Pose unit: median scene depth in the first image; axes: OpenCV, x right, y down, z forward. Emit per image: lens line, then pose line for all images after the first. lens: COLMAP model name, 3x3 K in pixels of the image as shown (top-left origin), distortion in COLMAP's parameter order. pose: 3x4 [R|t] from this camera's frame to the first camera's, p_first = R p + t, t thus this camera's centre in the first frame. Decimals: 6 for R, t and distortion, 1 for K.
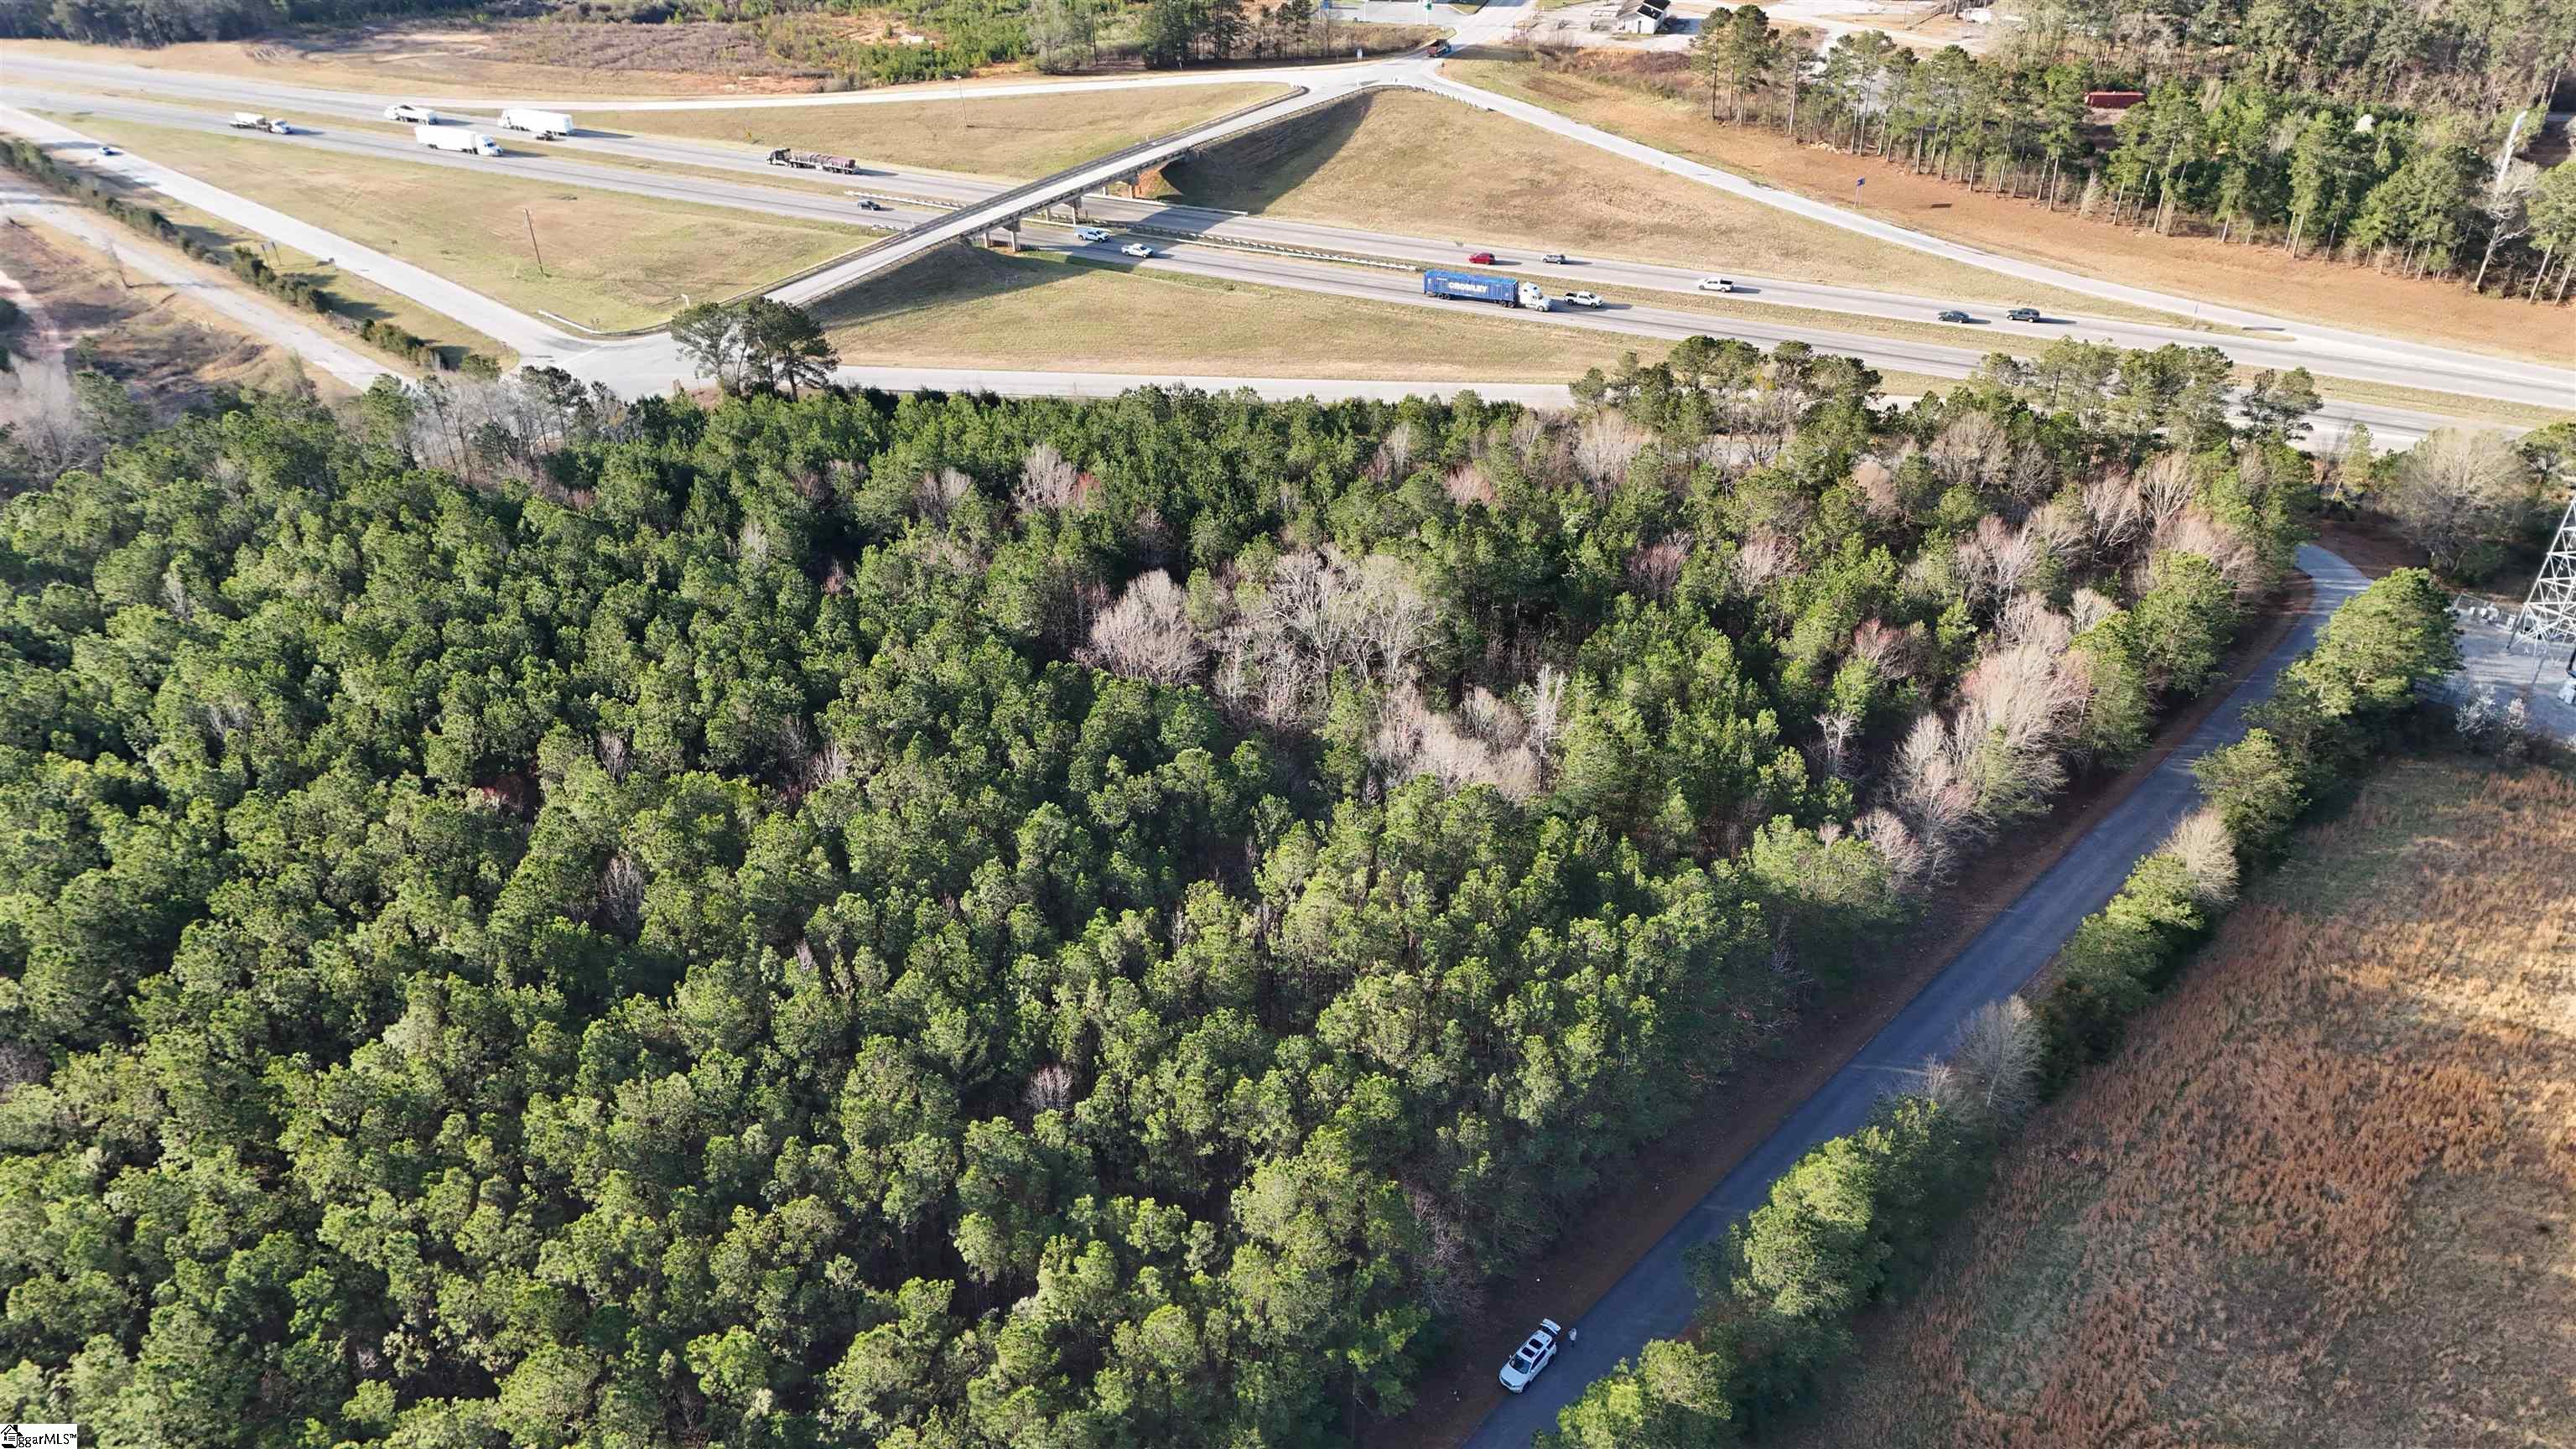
lens RADIAL K [[1858.7, 0, 1287.7], [0, 1858.7, 714.8], [0, 0, 1]] dist [0.086014, -0.073436]
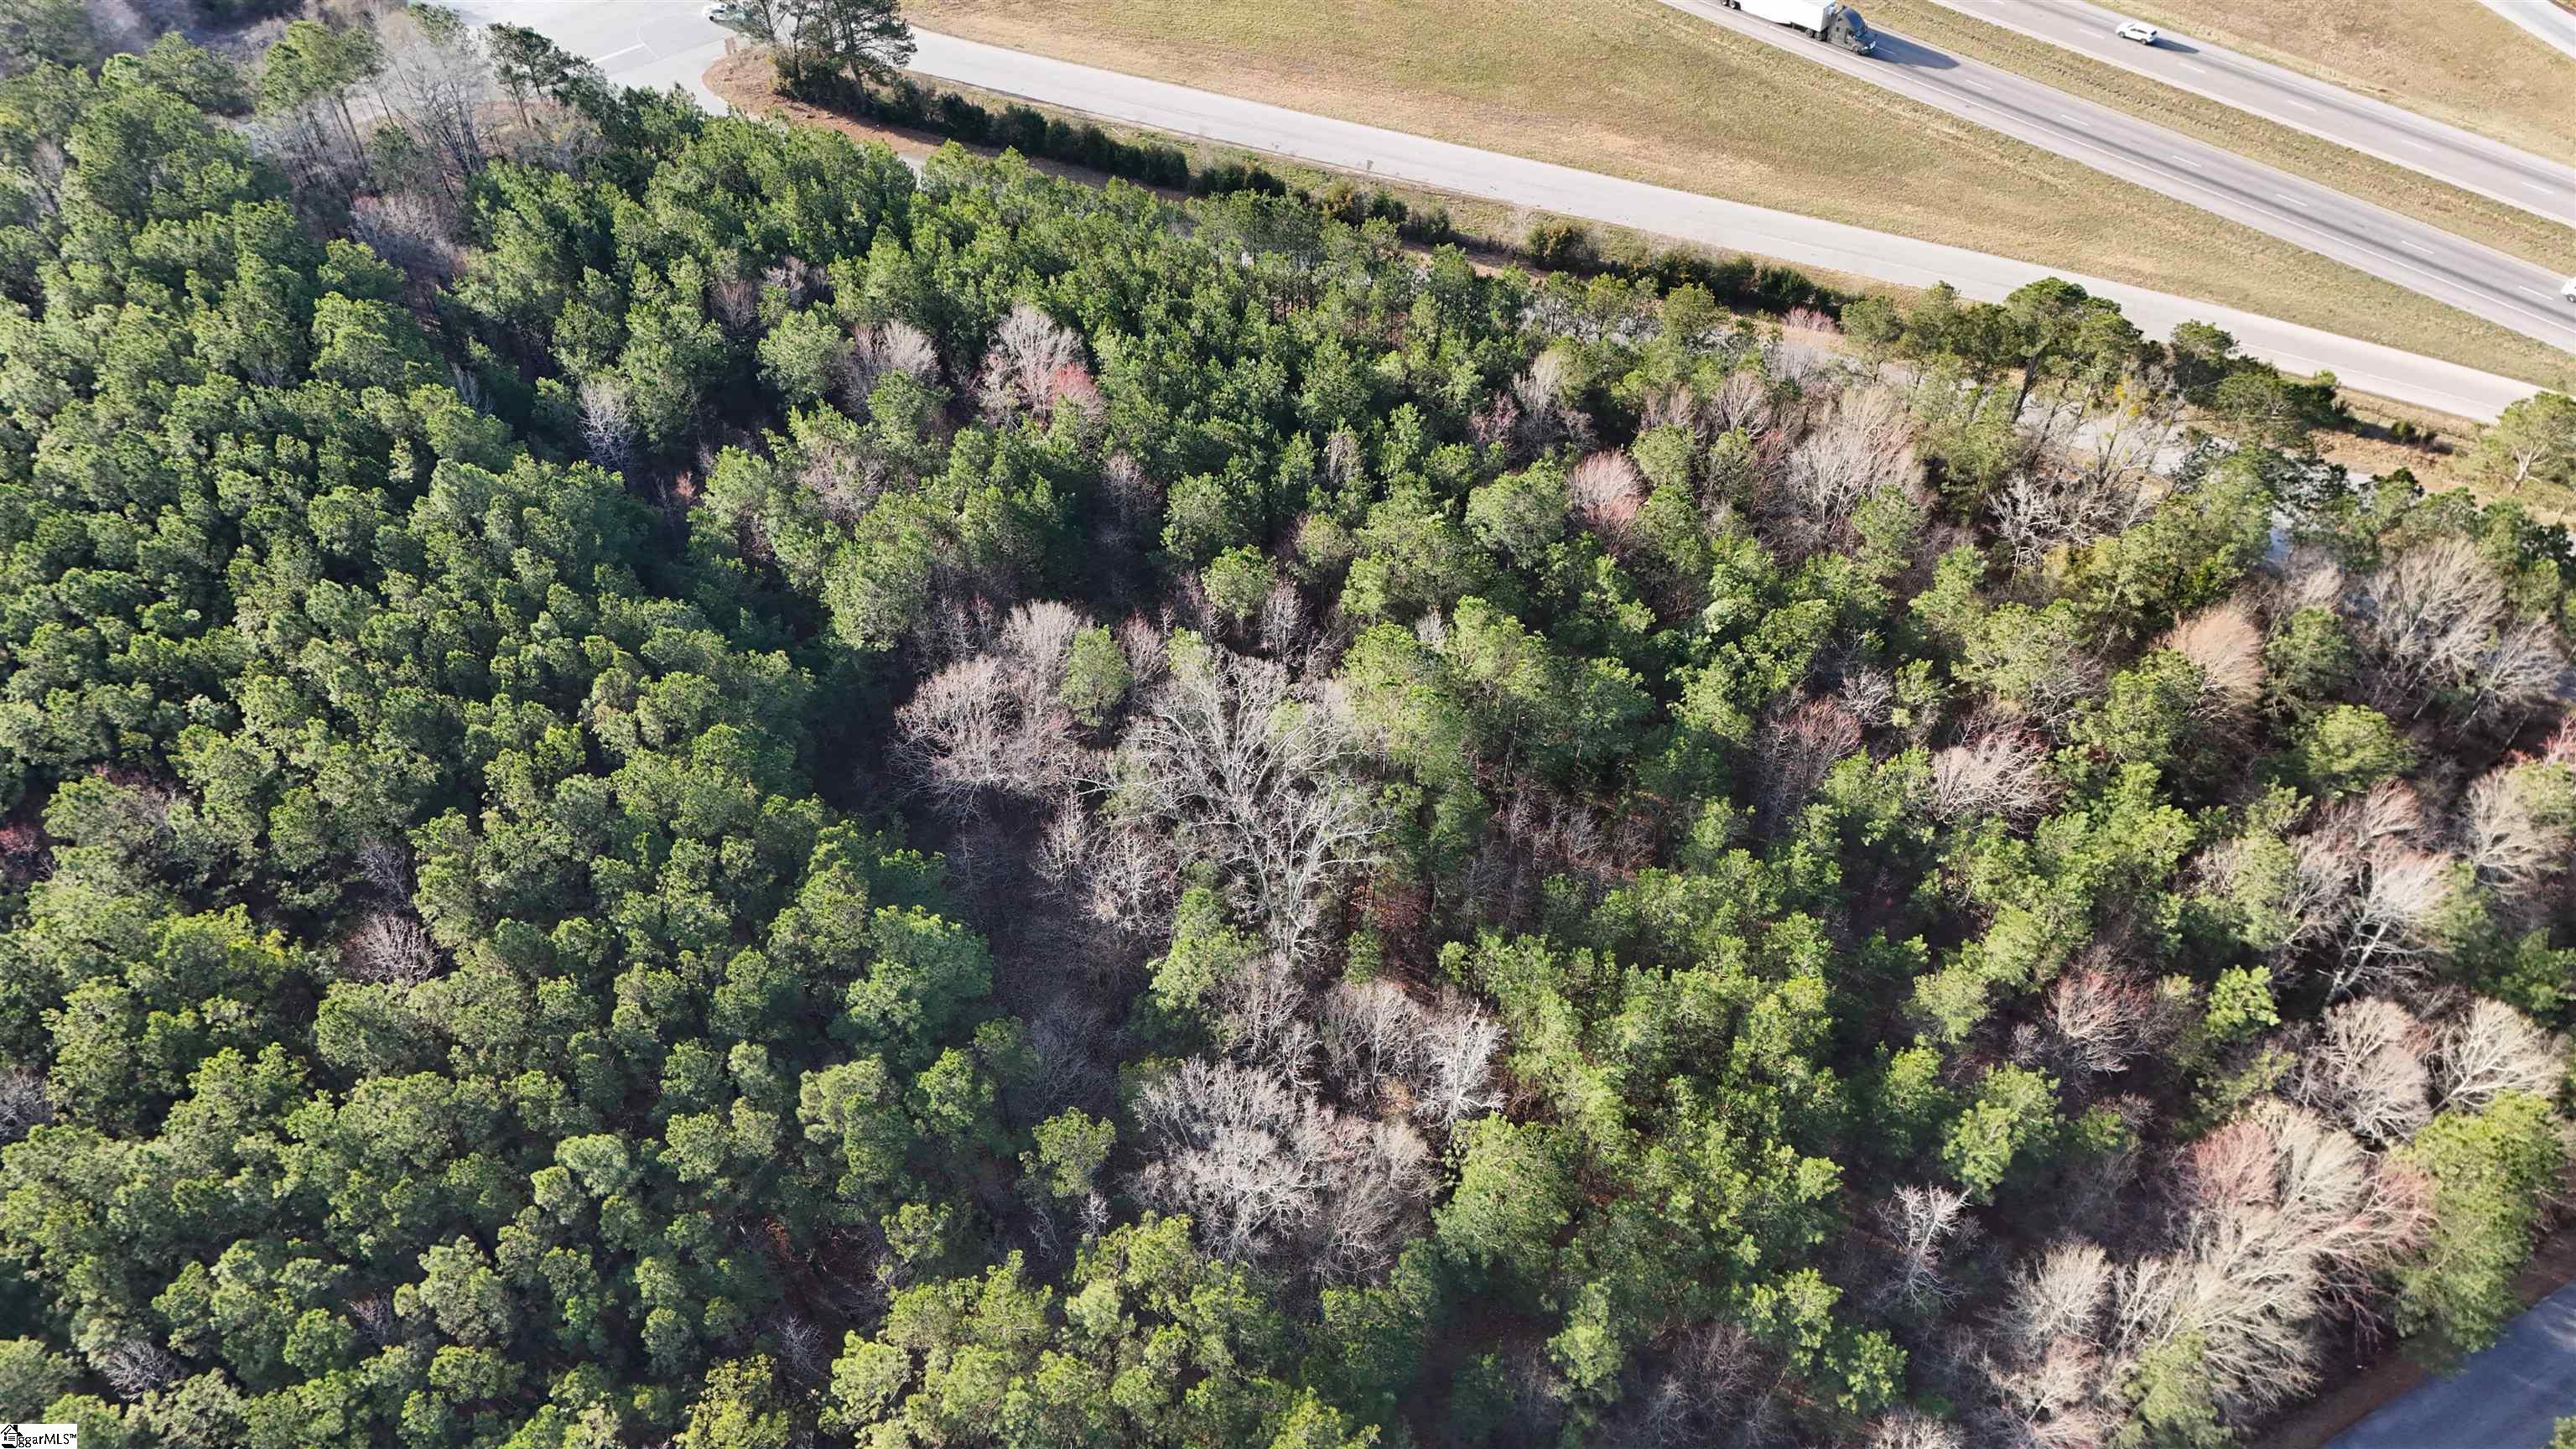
lens RADIAL K [[1858.7, 0, 1287.7], [0, 1858.7, 714.8], [0, 0, 1]] dist [0.086014, -0.073436]
pose [[0.954910, 0.223623, -0.195297, 0.128964], [-0.162759, 0.944428, 0.285595, -0.205584], [0.248309, -0.240931, 0.938240, 0.304833]]
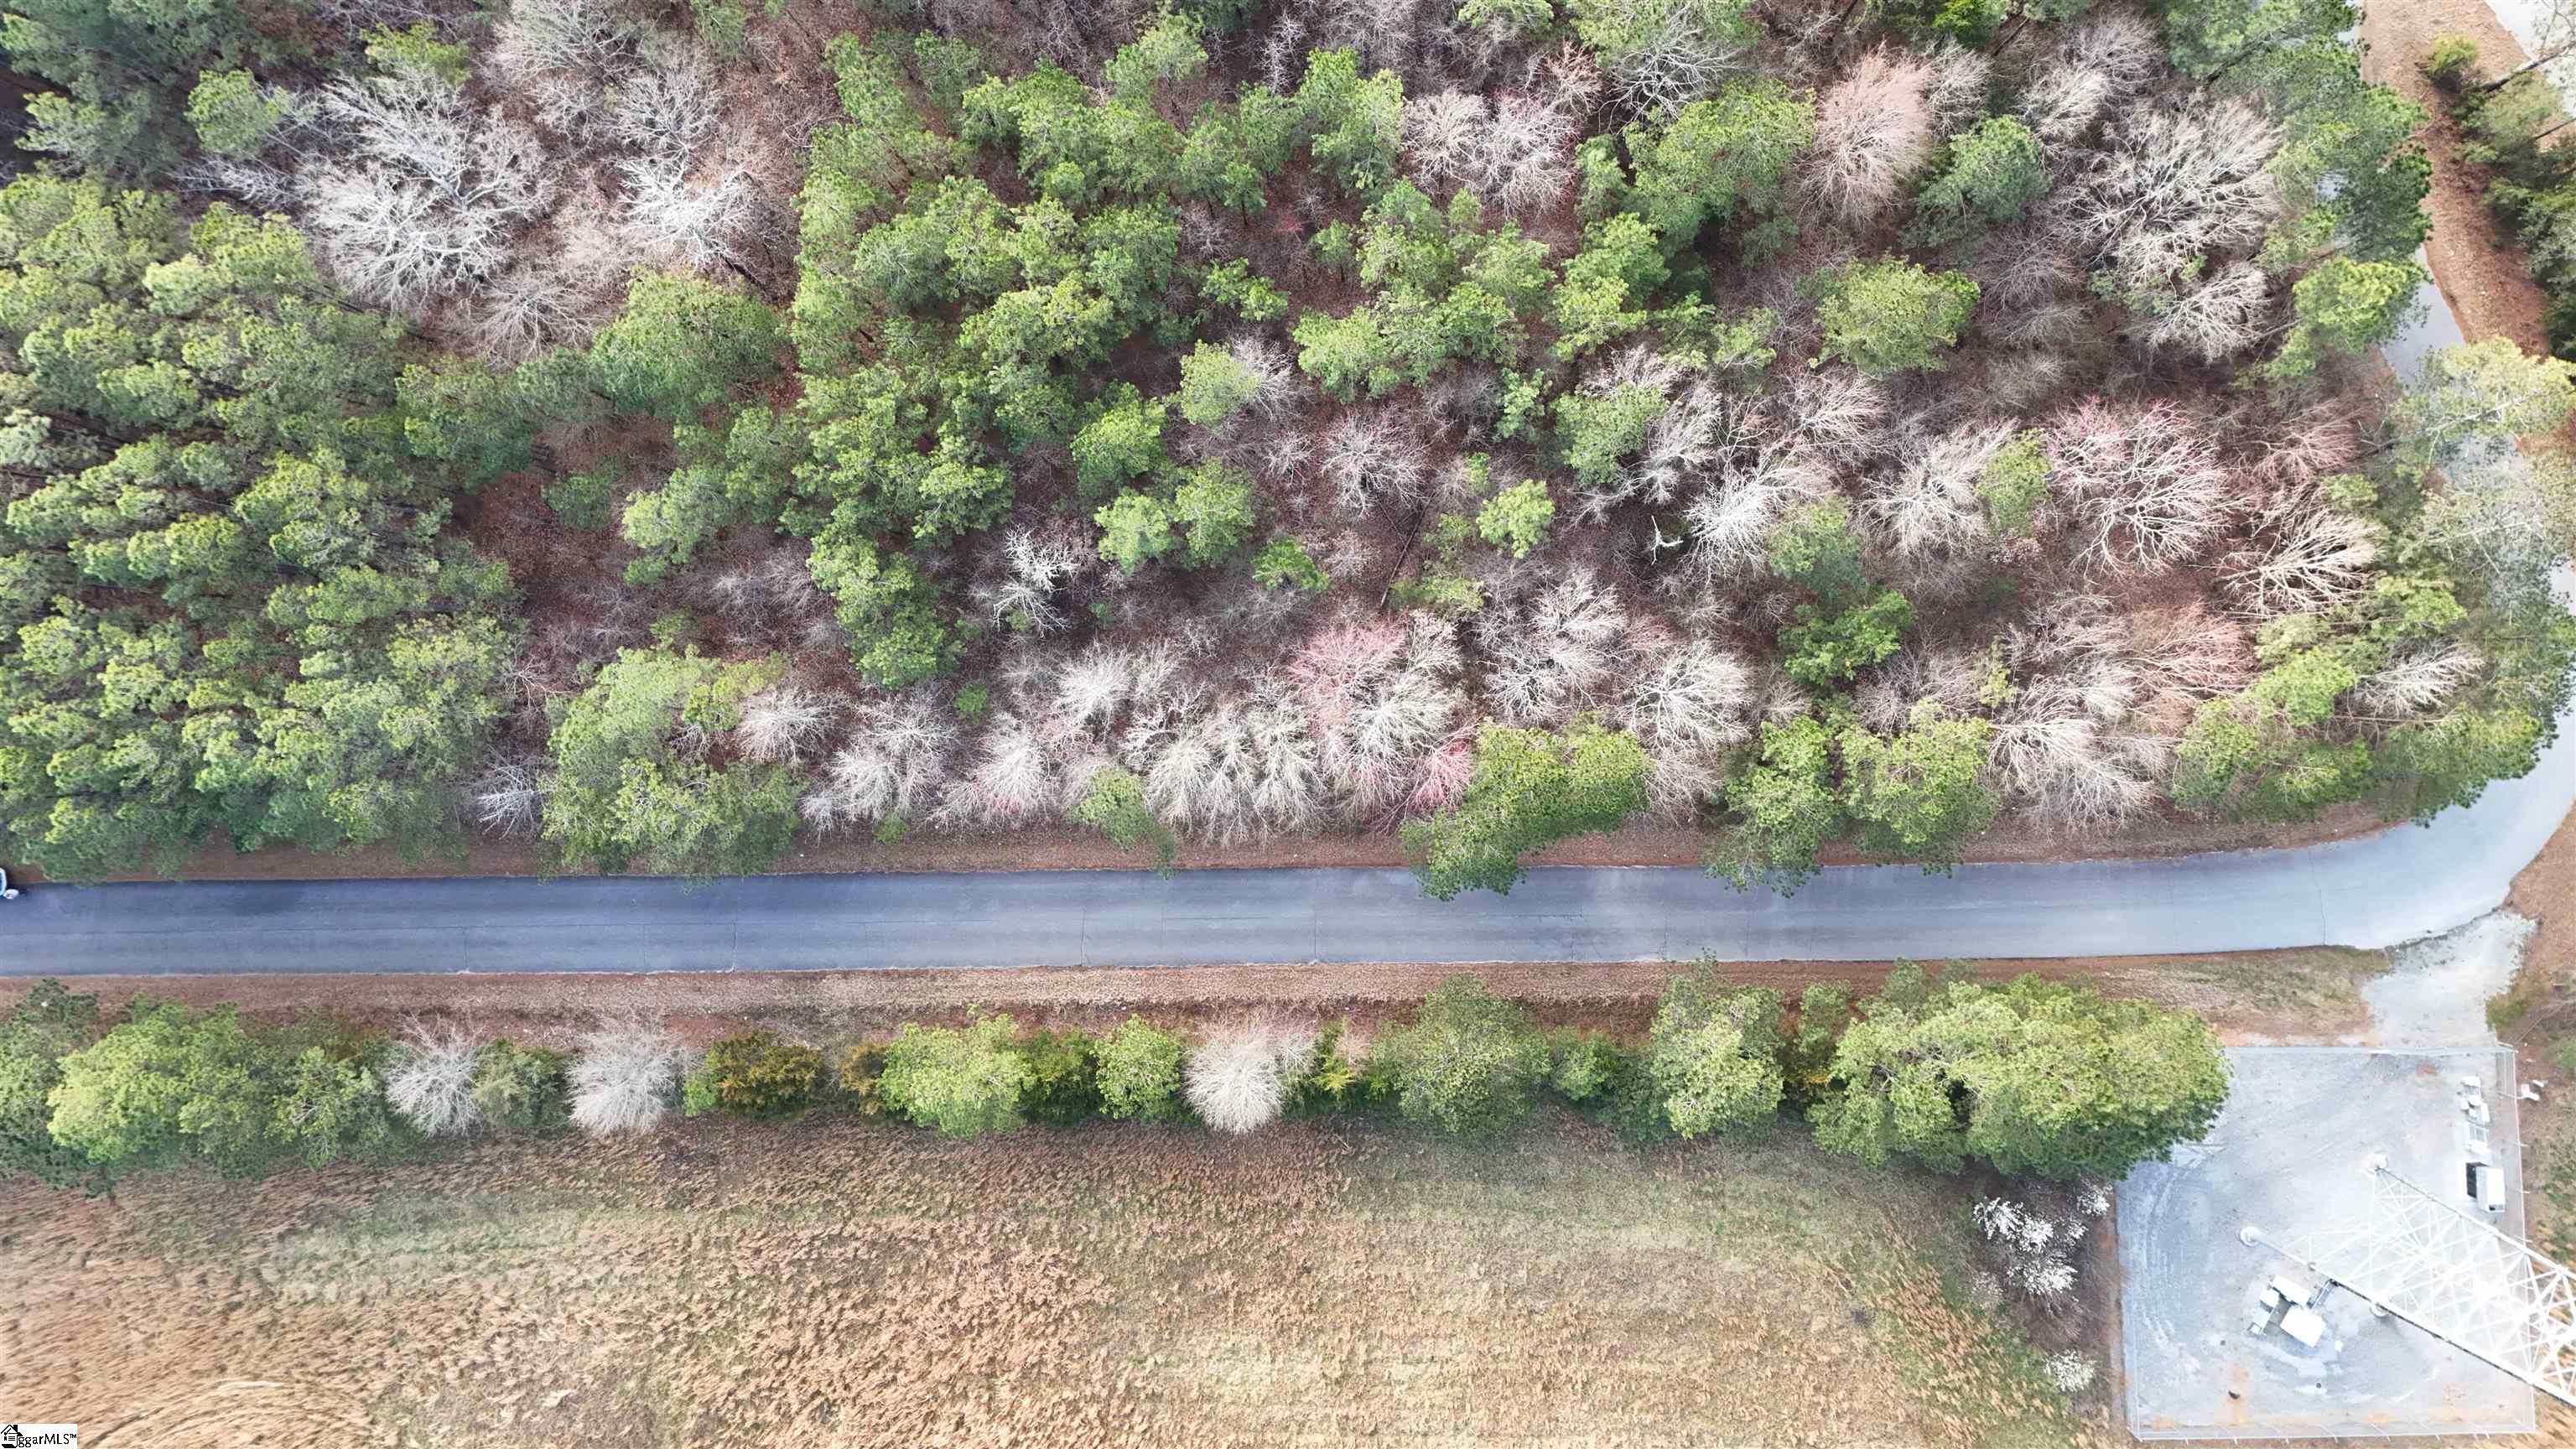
lens RADIAL K [[1858.7, 0, 1287.7], [0, 1858.7, 714.8], [0, 0, 1]] dist [0.086014, -0.073436]
pose [[0.708235, 0.705970, 0.003044, 0.277575], [-0.372956, 0.370485, 0.850673, -0.371930], [0.599422, -0.603611, 0.525686, 0.513439]]
